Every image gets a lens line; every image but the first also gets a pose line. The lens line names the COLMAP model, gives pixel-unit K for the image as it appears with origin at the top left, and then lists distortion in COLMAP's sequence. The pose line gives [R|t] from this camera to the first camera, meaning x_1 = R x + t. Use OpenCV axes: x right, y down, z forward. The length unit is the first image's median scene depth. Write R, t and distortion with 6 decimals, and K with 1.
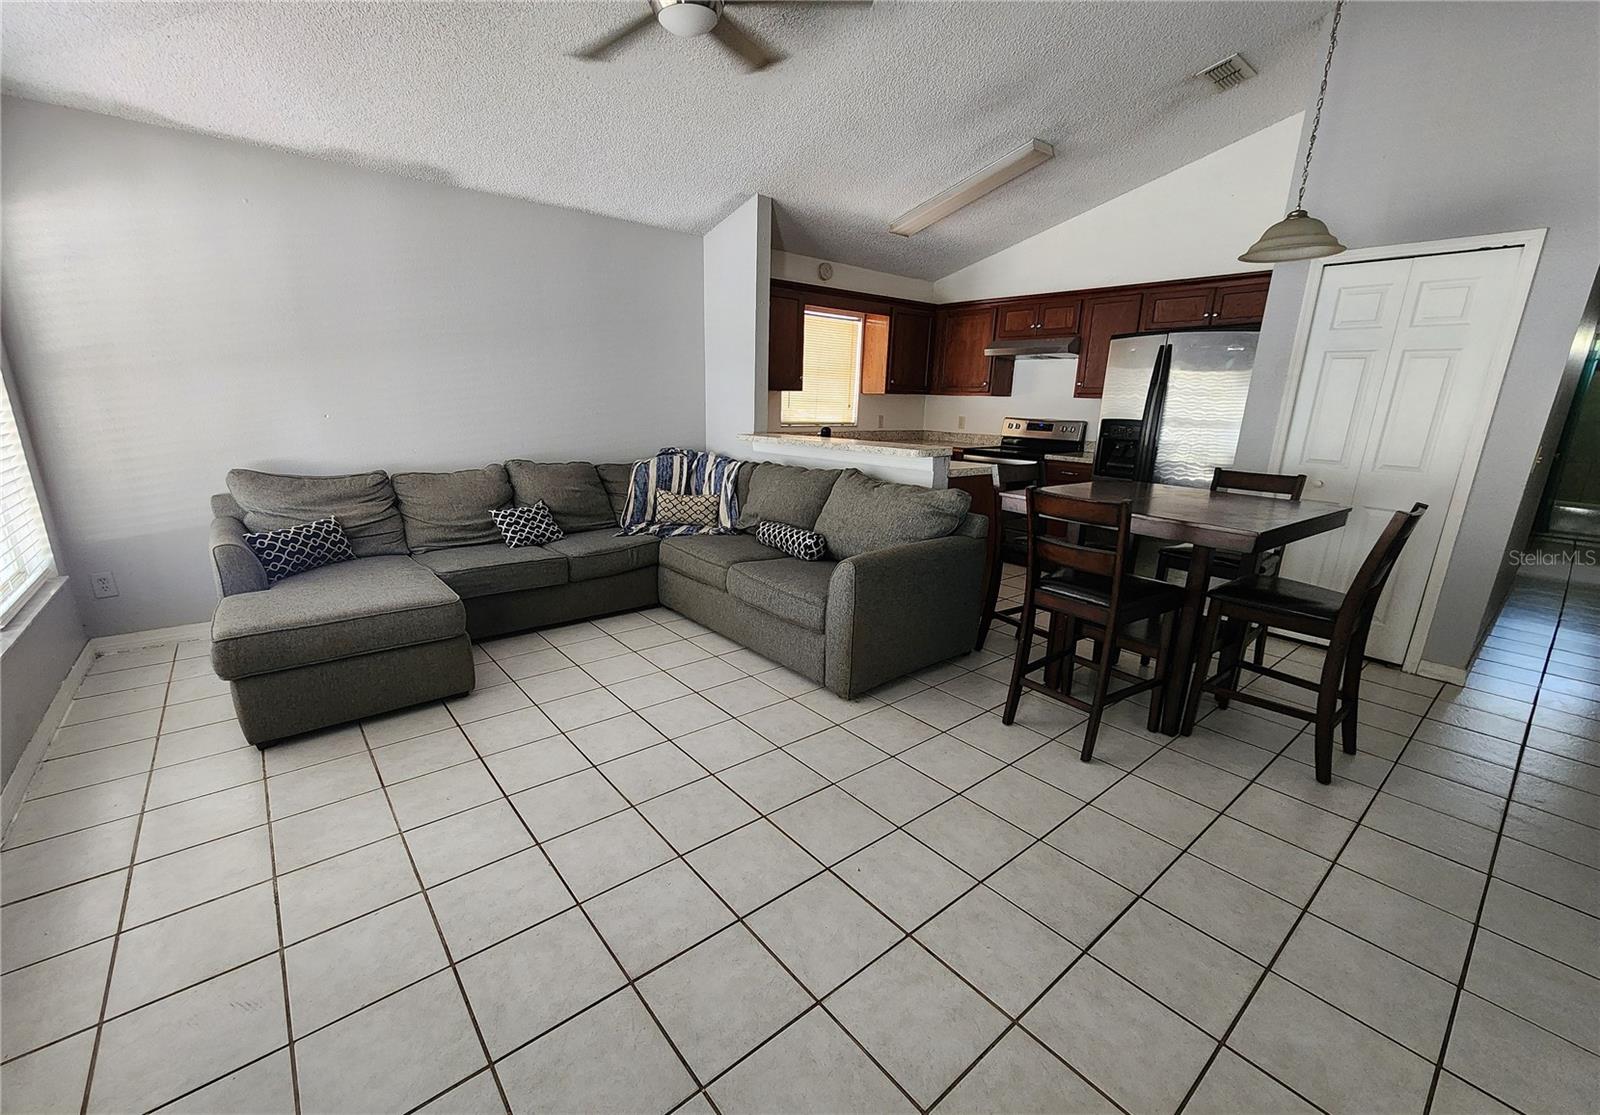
lens RADIAL K [[654.8, 0, 793.2], [0, 654.8, 575.8], [0, 0, 1]] dist [0.000892, -0.001064]
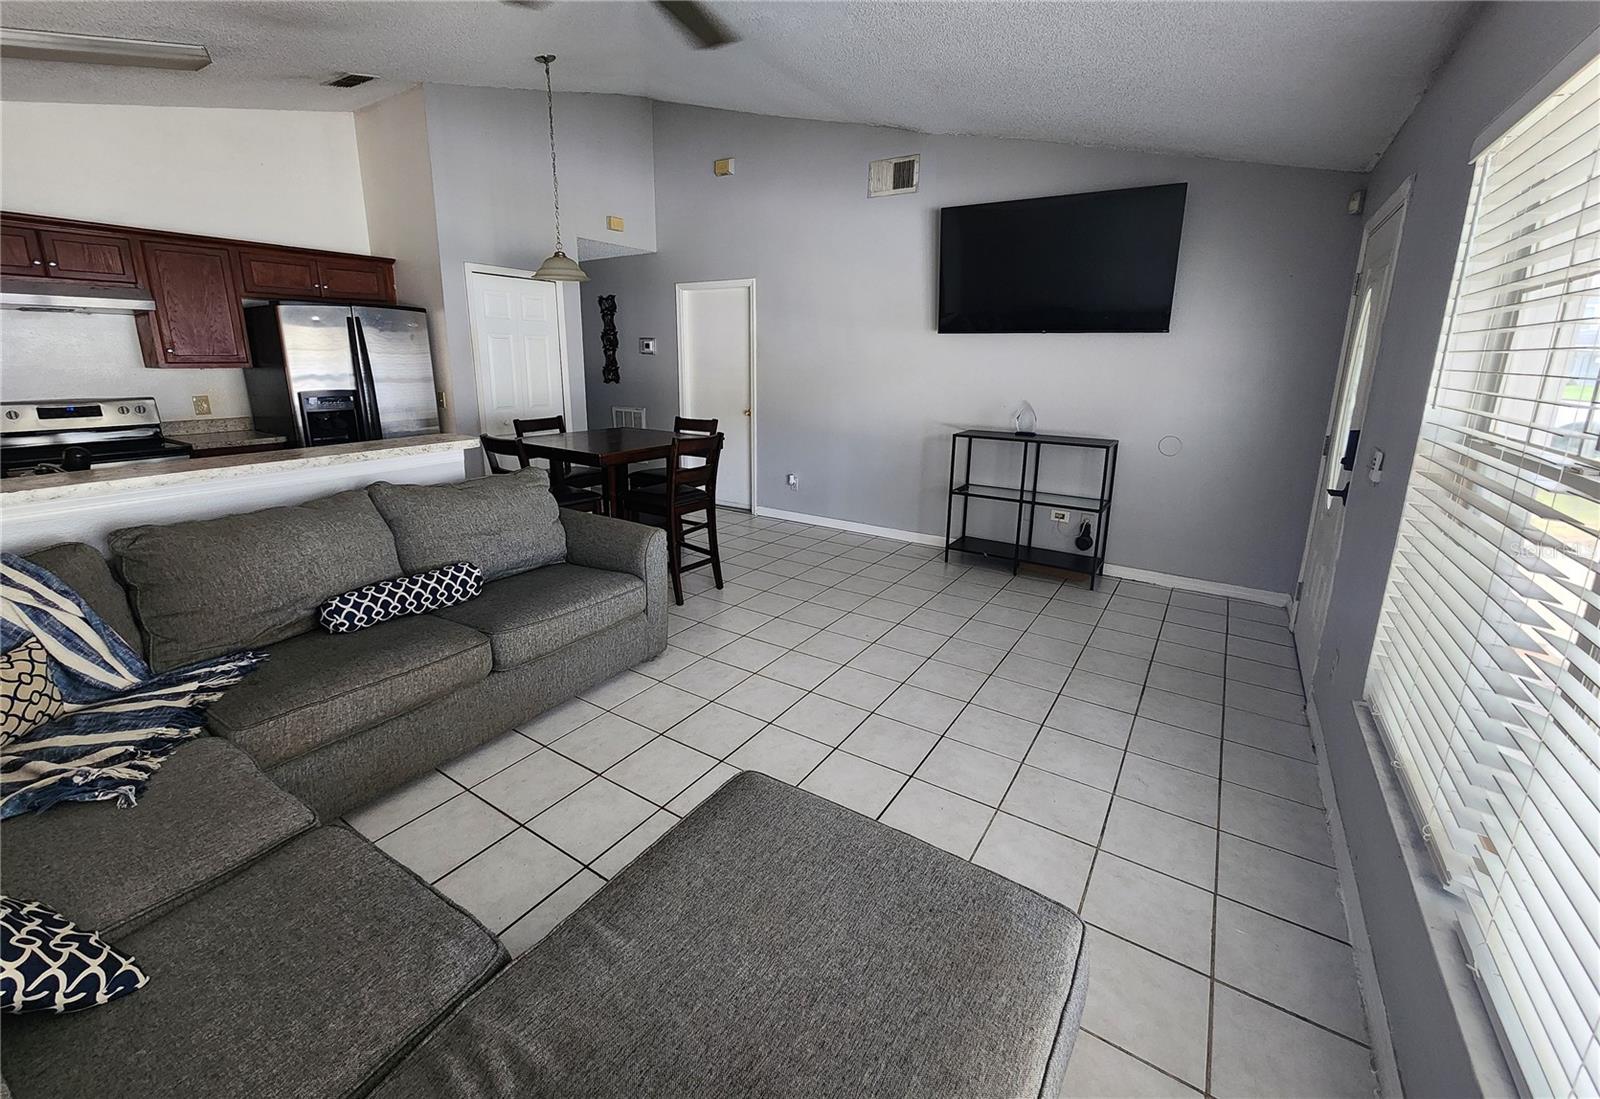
lens RADIAL K [[651.5, 0, 793.5], [0, 651.5, 499.4], [0, 0, 1]] dist [0.009854, -0.001241]
pose [[-0.286971, -0.231789, 0.929474, -0.734531], [0.239989, 0.921946, 0.304008, -0.259894], [-0.927390, 0.310305, -0.208945, 0.729971]]
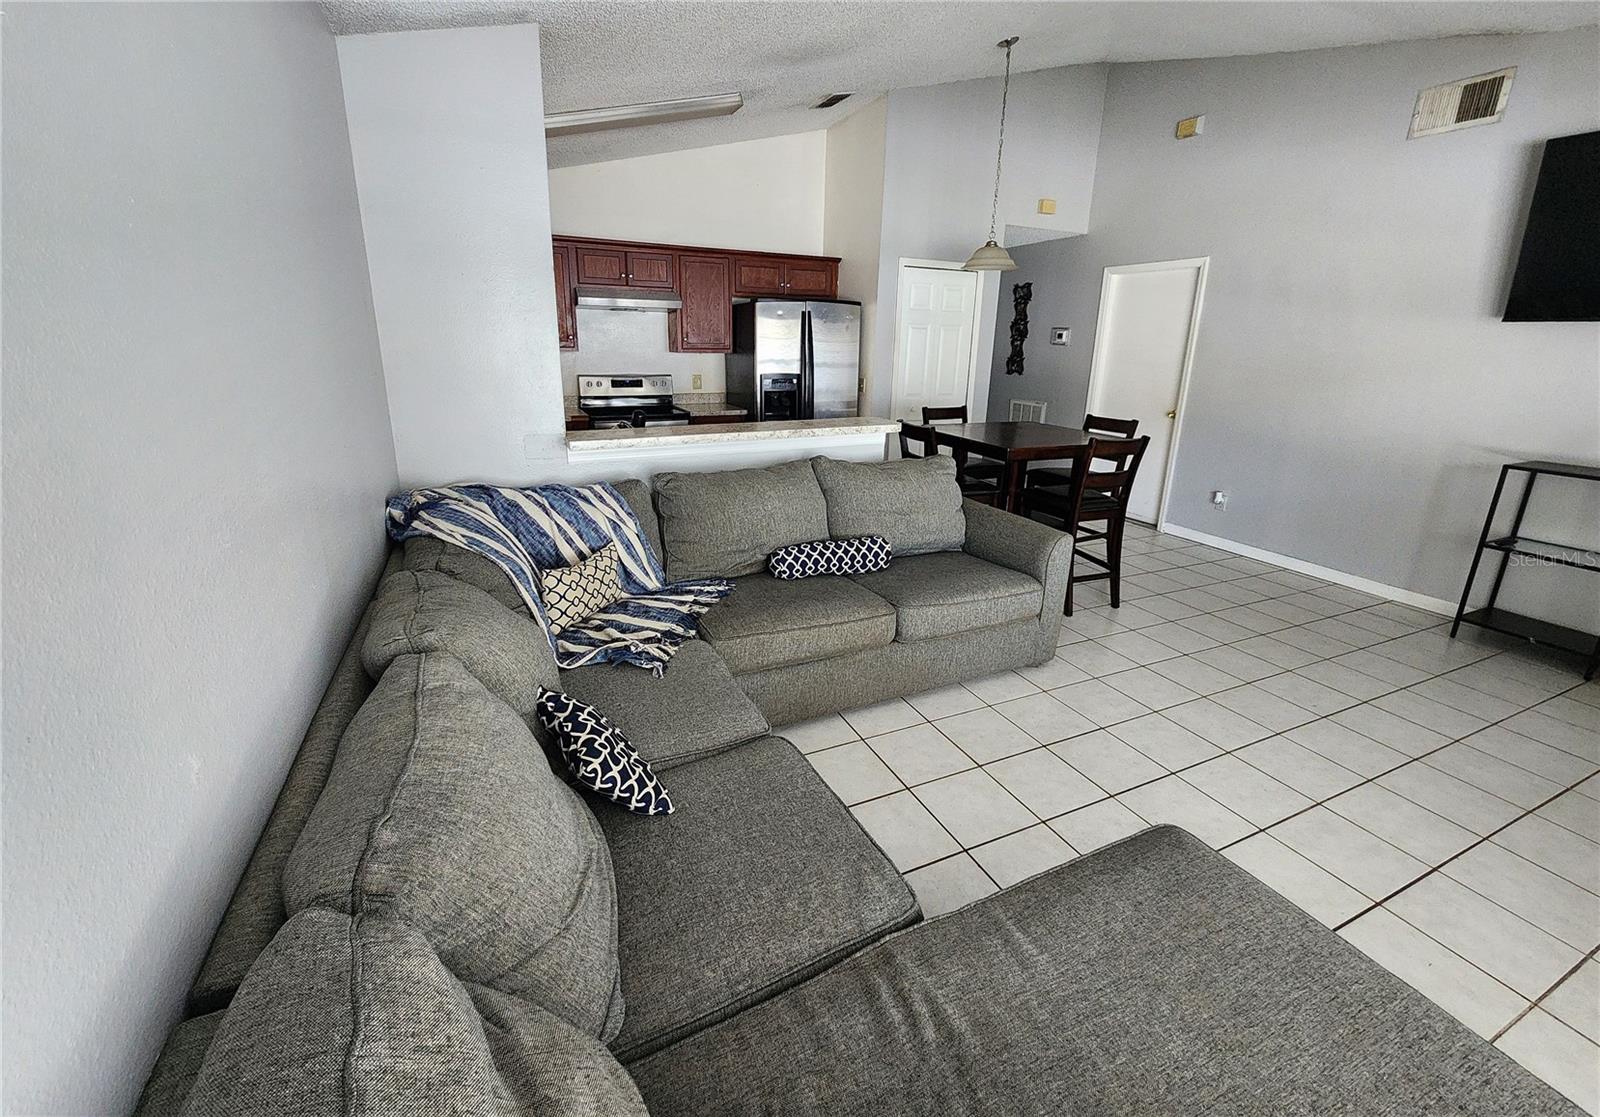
lens RADIAL K [[654.8, 0, 799.6], [0, 654.8, 519.1], [0, 0, 1]] dist [0.000892, -0.001064]
pose [[0.258217, -0.272967, 0.926721, -0.728017], [0.244298, 0.946526, 0.210731, -0.273468], [-0.934688, 0.171982, 0.311095, 0.777503]]
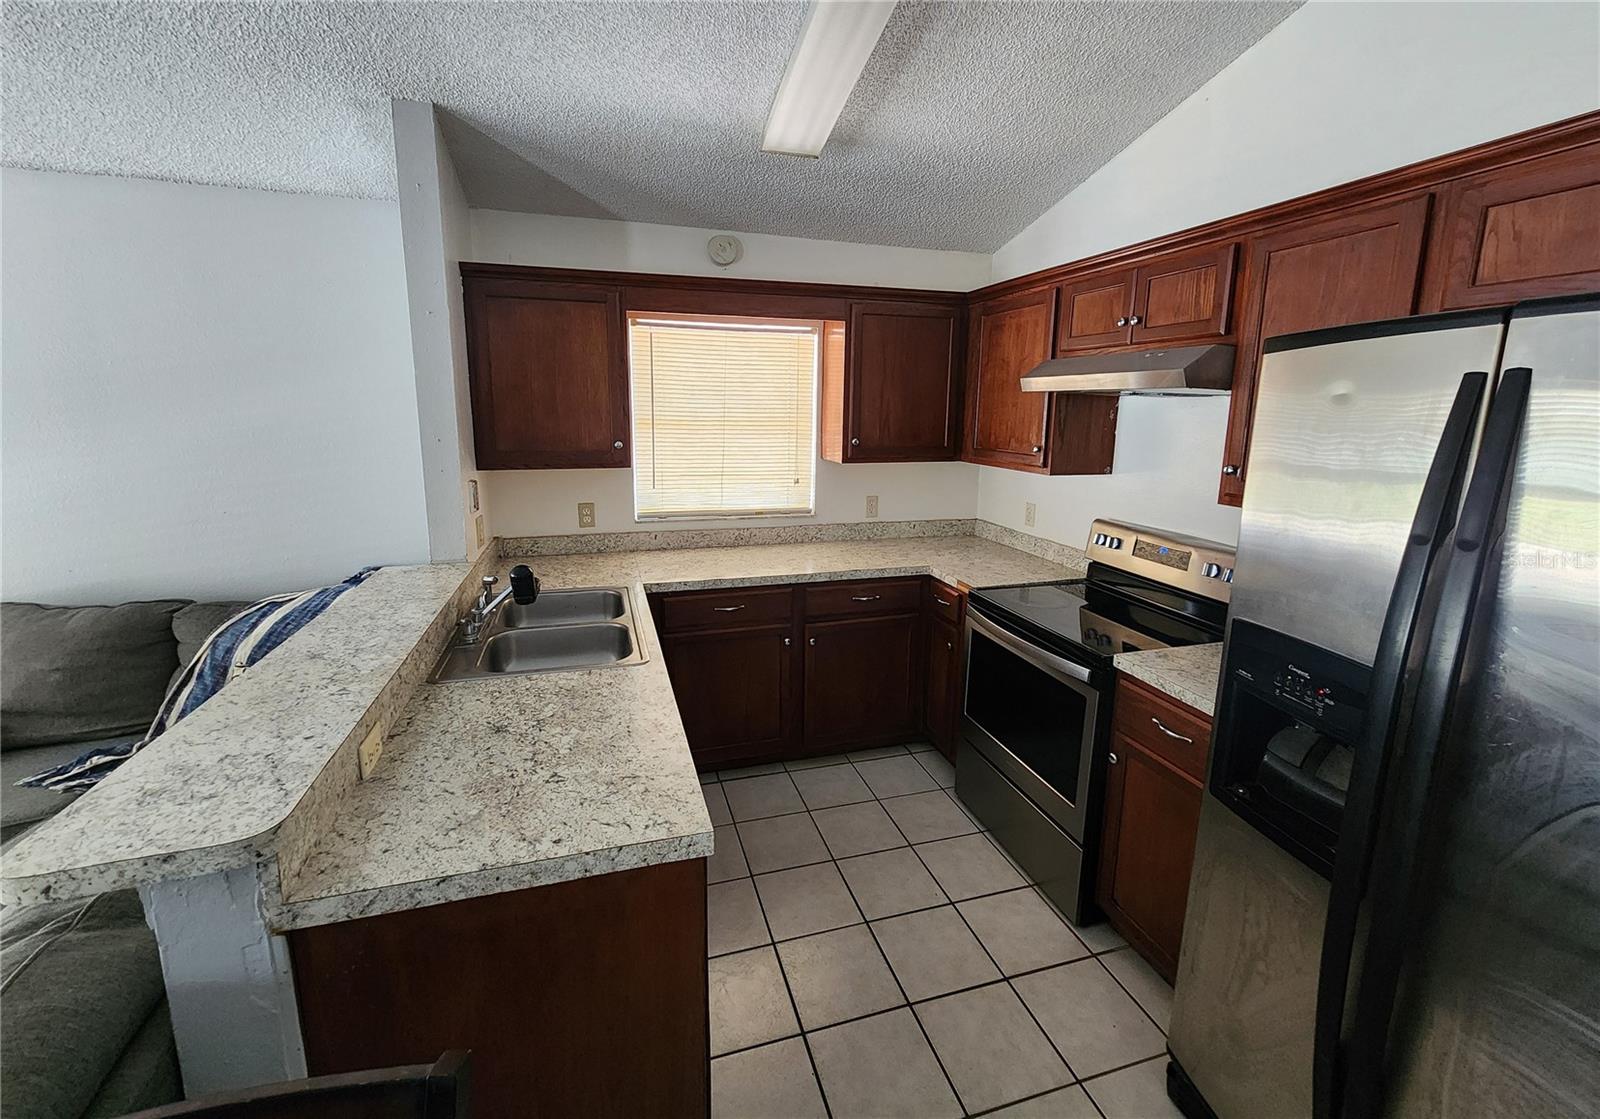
lens RADIAL K [[654.8, 0, 797.4], [0, 654.8, 520.0], [0, 0, 1]] dist [0.000892, -0.001064]
pose [[0.920564, 0.052988, -0.386982, 0.491158], [-0.090911, 0.992612, -0.080349, -0.294627], [0.379866, 0.109147, 0.918580, 0.797564]]
